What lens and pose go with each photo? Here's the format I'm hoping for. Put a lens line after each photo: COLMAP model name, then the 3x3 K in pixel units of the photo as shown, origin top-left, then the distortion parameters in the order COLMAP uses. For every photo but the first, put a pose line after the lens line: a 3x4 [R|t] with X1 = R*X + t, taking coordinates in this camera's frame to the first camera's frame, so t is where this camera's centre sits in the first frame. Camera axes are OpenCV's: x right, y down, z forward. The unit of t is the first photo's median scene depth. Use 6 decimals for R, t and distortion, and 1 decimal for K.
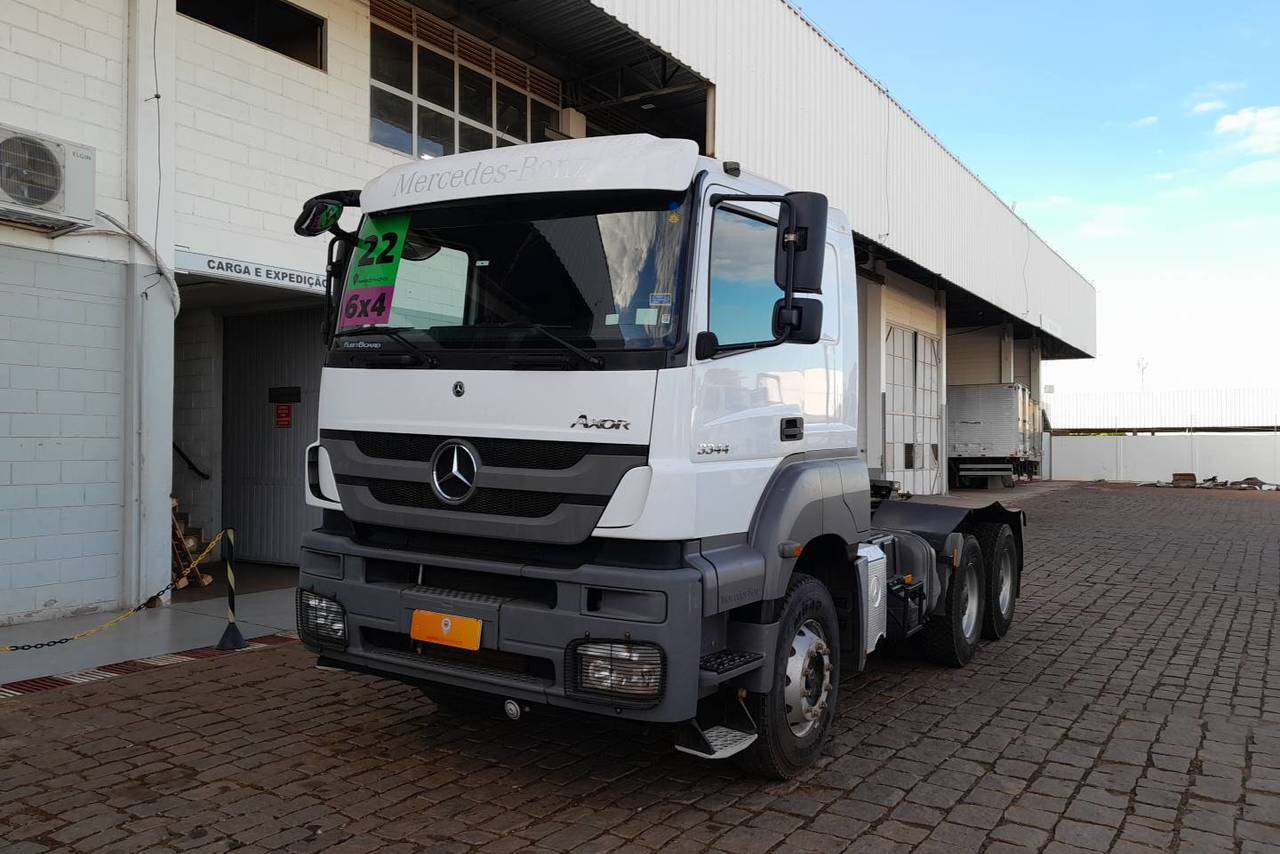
lens RADIAL K [[1031.6, 0, 641.6], [0, 1031.6, 424.6], [0, 0, 1]] dist [0.095110, -0.146691]
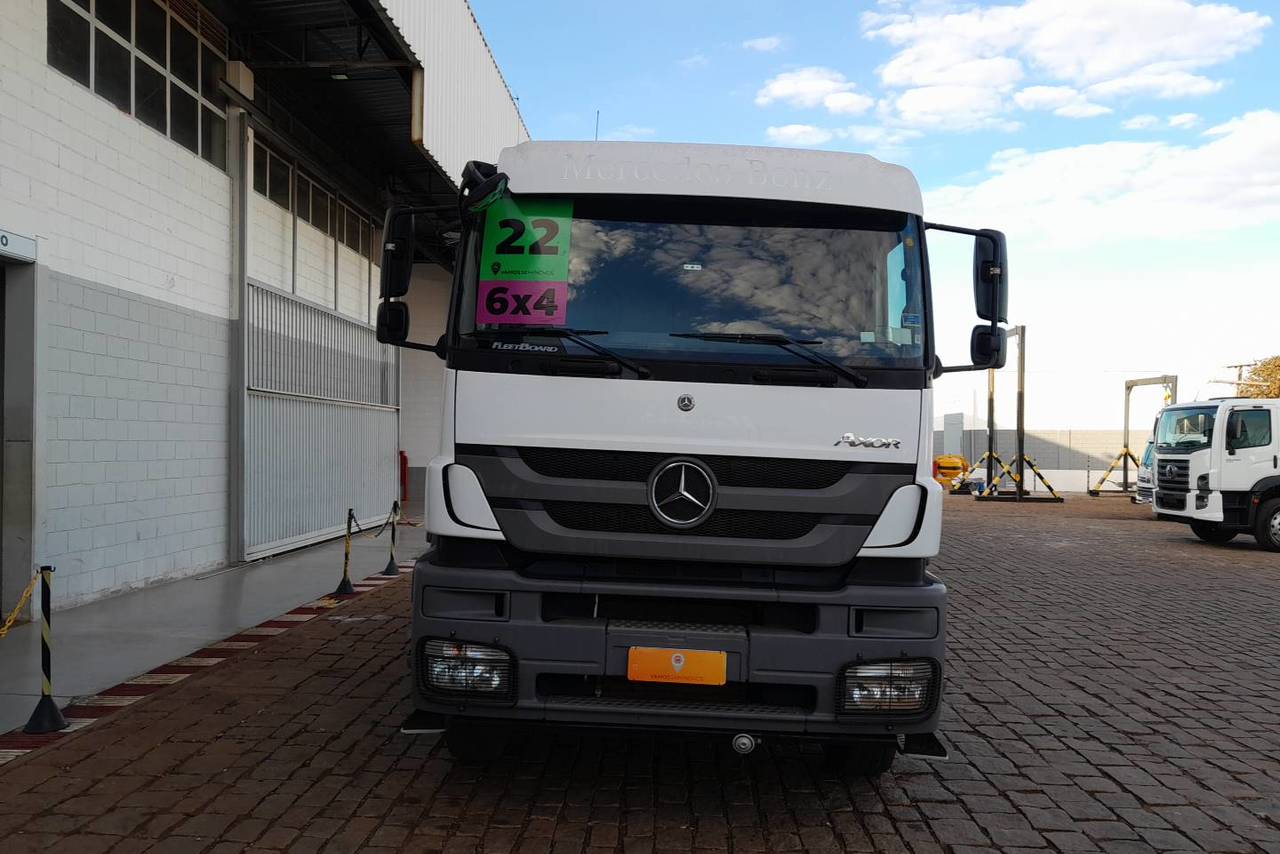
lens RADIAL K [[1031.6, 0, 597.1], [0, 1031.6, 421.0], [0, 0, 1]] dist [0.095110, -0.146691]
pose [[0.857078, 0.010580, 0.515079, -0.708066], [-0.011786, 0.999930, -0.000928, -0.016092], [-0.515053, -0.005275, 0.857142, 0.251262]]
